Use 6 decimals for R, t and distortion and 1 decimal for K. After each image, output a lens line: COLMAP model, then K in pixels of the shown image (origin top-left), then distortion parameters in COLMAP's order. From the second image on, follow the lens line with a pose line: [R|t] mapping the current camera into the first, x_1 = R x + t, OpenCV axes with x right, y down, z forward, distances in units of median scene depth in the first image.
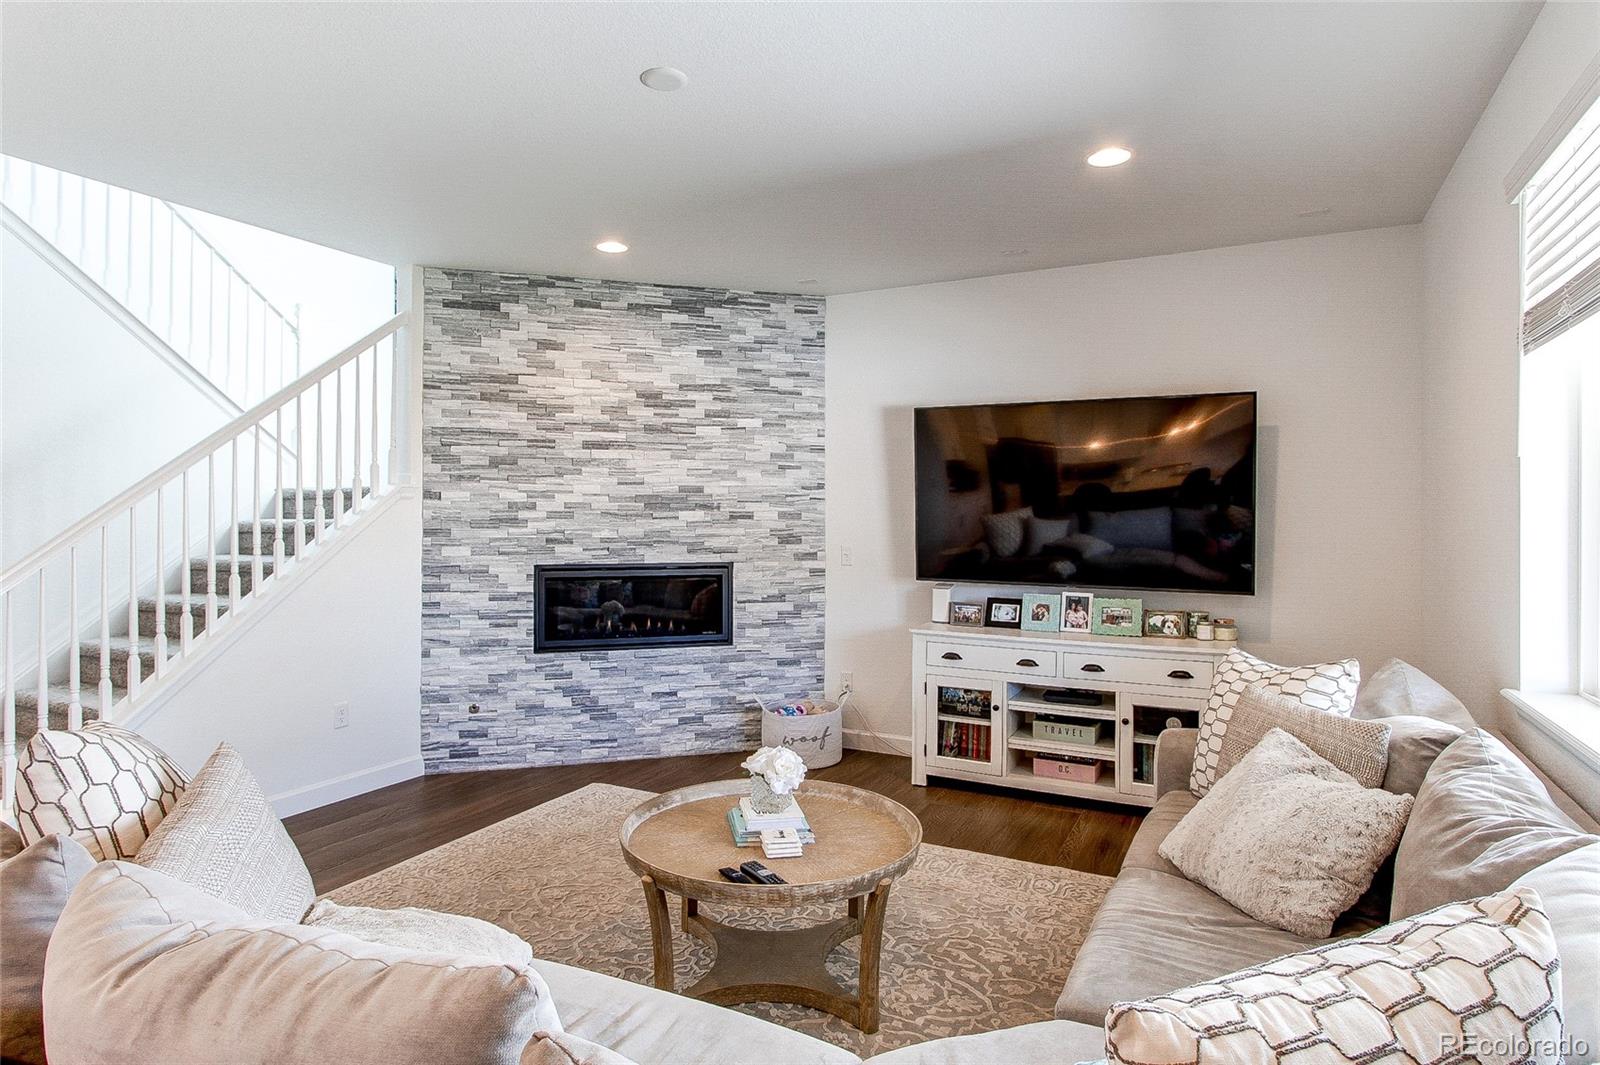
lens RADIAL K [[875.1, 0, 800.4], [0, 875.1, 522.3], [0, 0, 1]] dist [-0.007555, -0.001260]
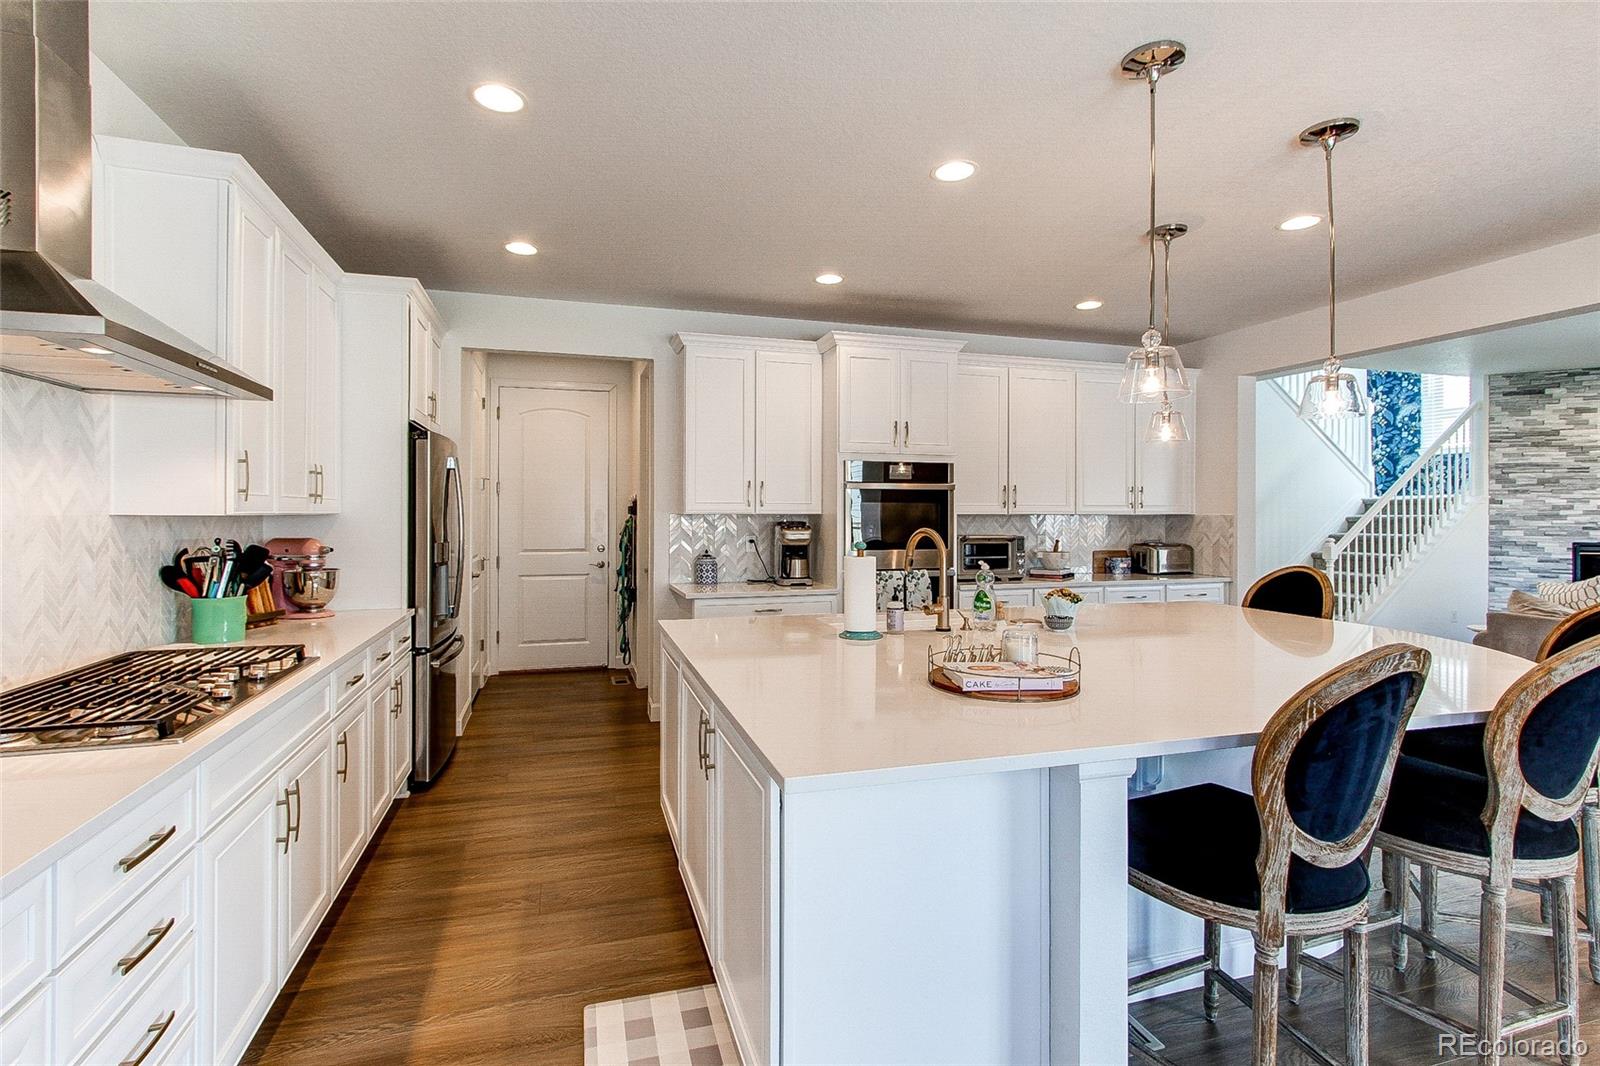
lens RADIAL K [[741.7, 0, 786.5], [0, 741.7, 511.8], [0, 0, 1]] dist [-0.003696, 0.003908]
pose [[0.697202, 0.000304, -0.716874, -0.338395], [-0.001437, 0.999998, -0.000974, -0.006433], [0.716873, 0.001709, 0.697202, -1.086181]]
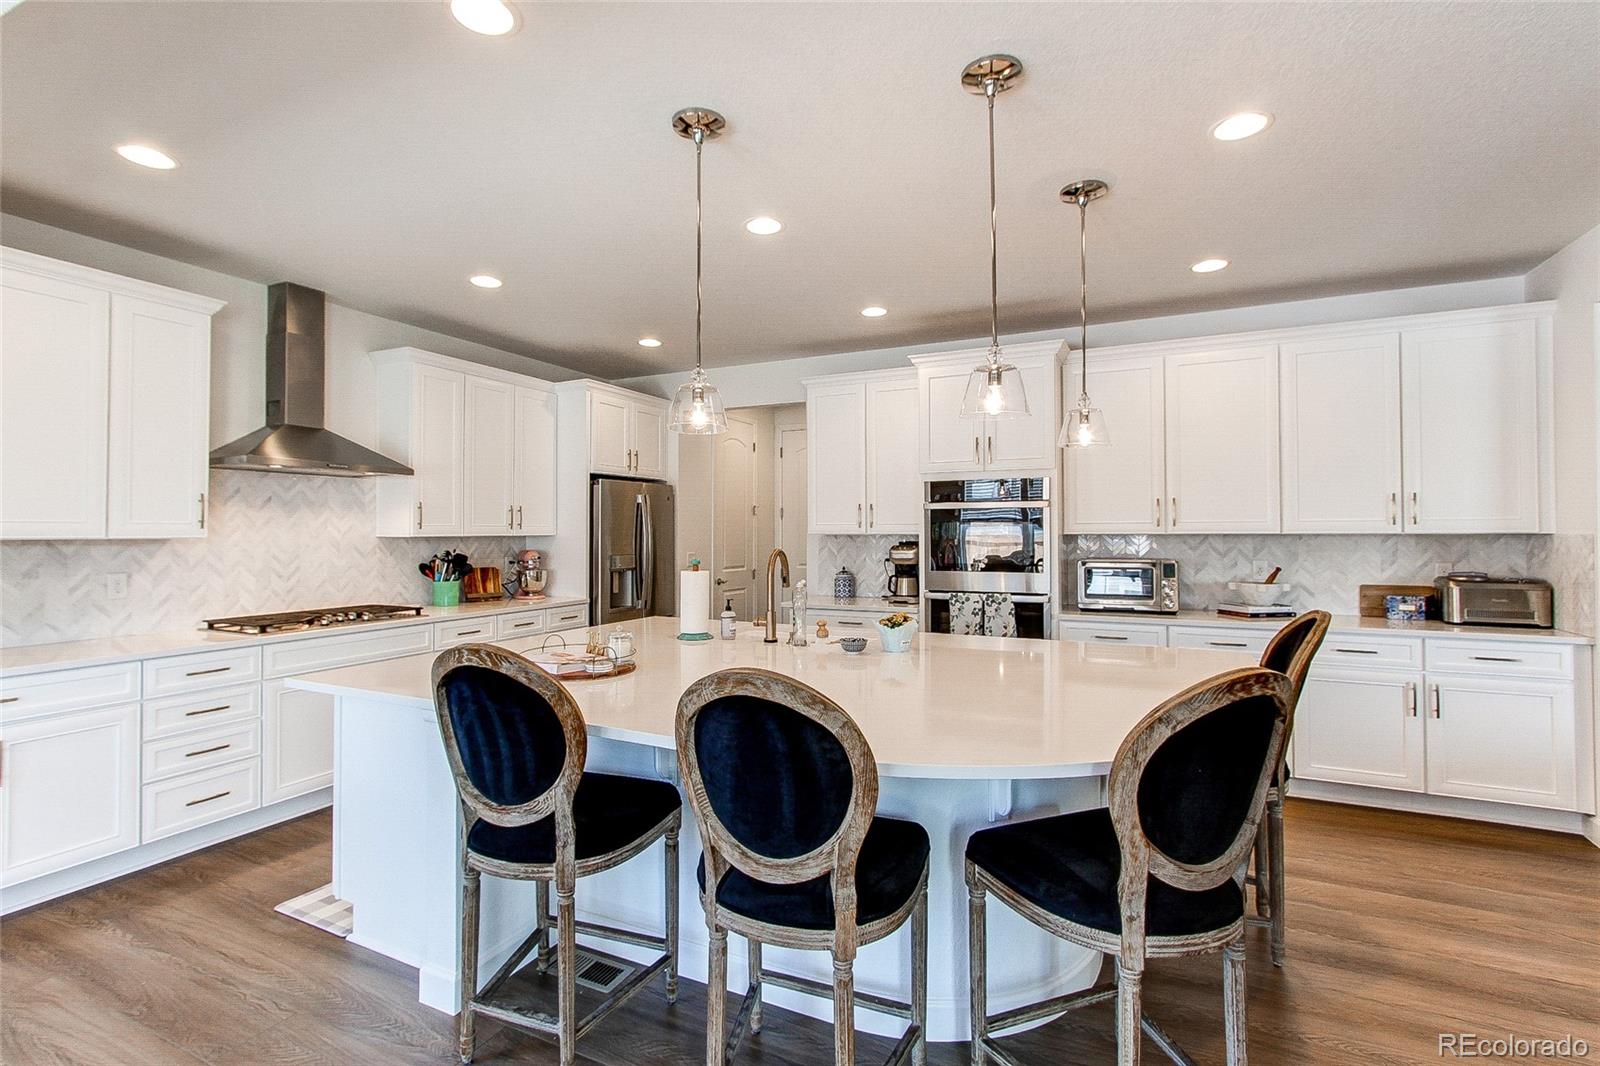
lens RADIAL K [[741.7, 0, 796.3], [0, 741.7, 517.2], [0, 0, 1]] dist [-0.003696, 0.003908]
pose [[0.027465, -0.019066, -0.999441, -0.007113], [0.003936, 0.999812, -0.018965, -0.009355], [0.999615, -0.003413, 0.027535, -0.550866]]
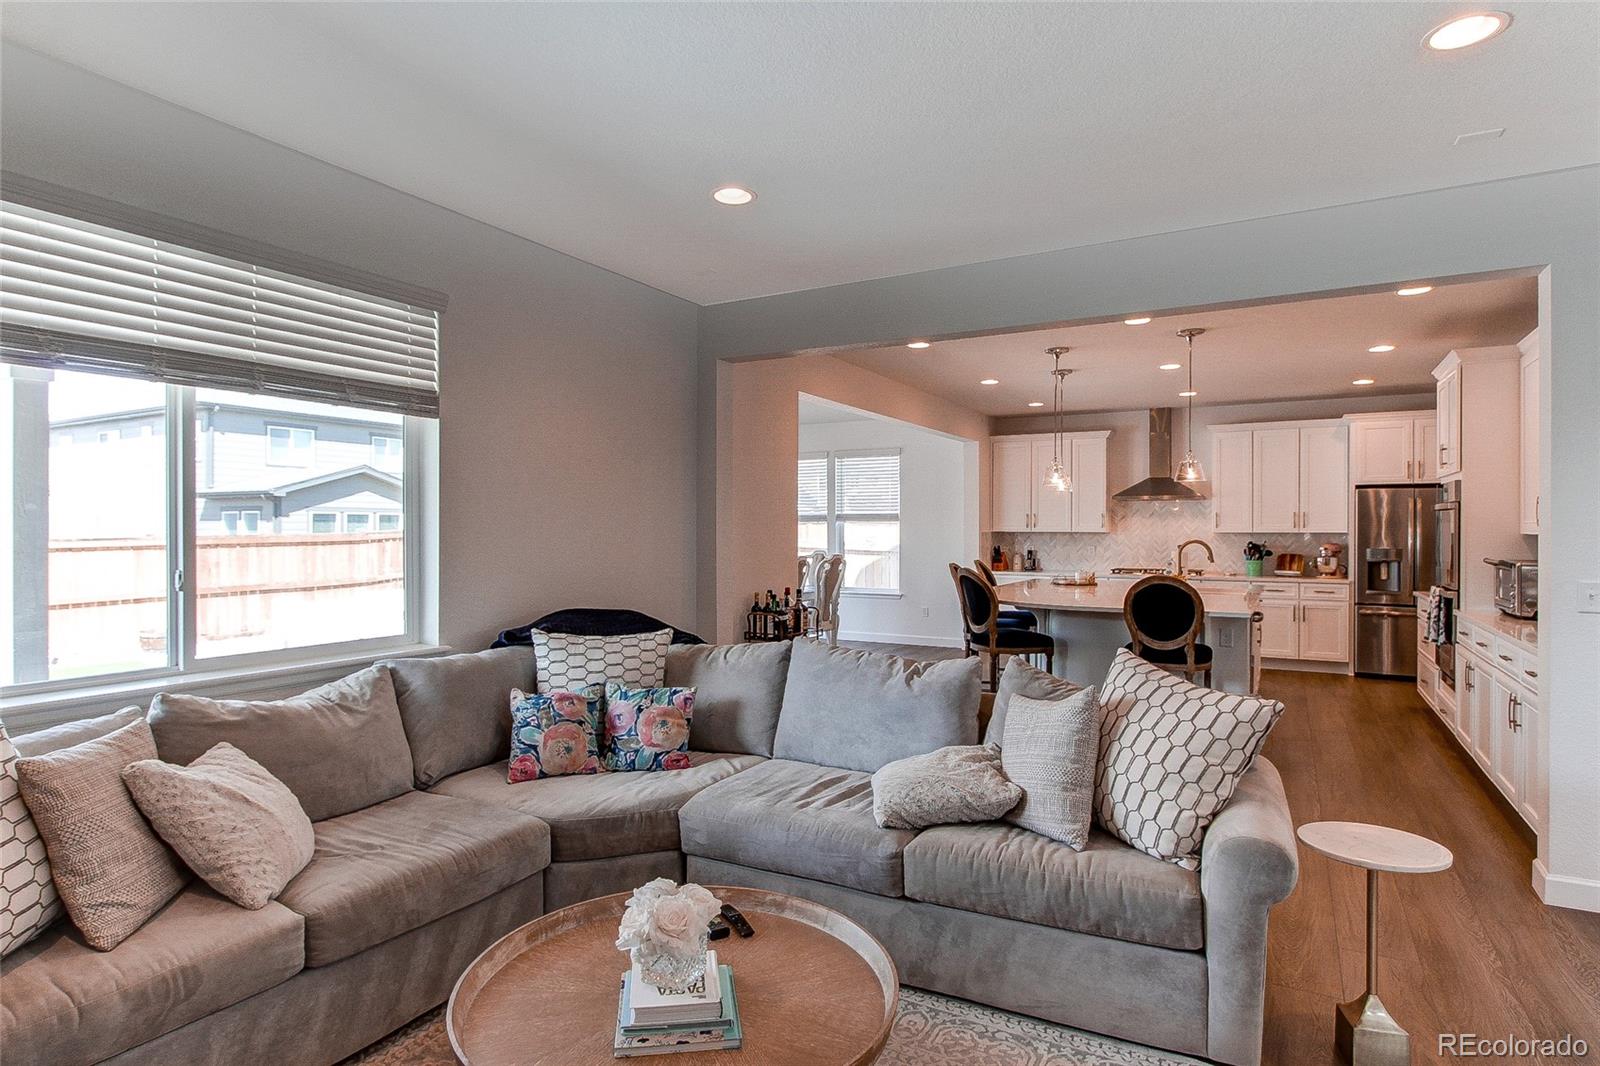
lens RADIAL K [[875.1, 0, 790.9], [0, 875.1, 529.3], [0, 0, 1]] dist [-0.007555, -0.001260]
pose [[-0.999524, 0.000646, 0.030842, -0.081398], [0.000603, 0.999999, -0.001380, -0.009178], [-0.030843, -0.001361, -0.999523, 0.940433]]
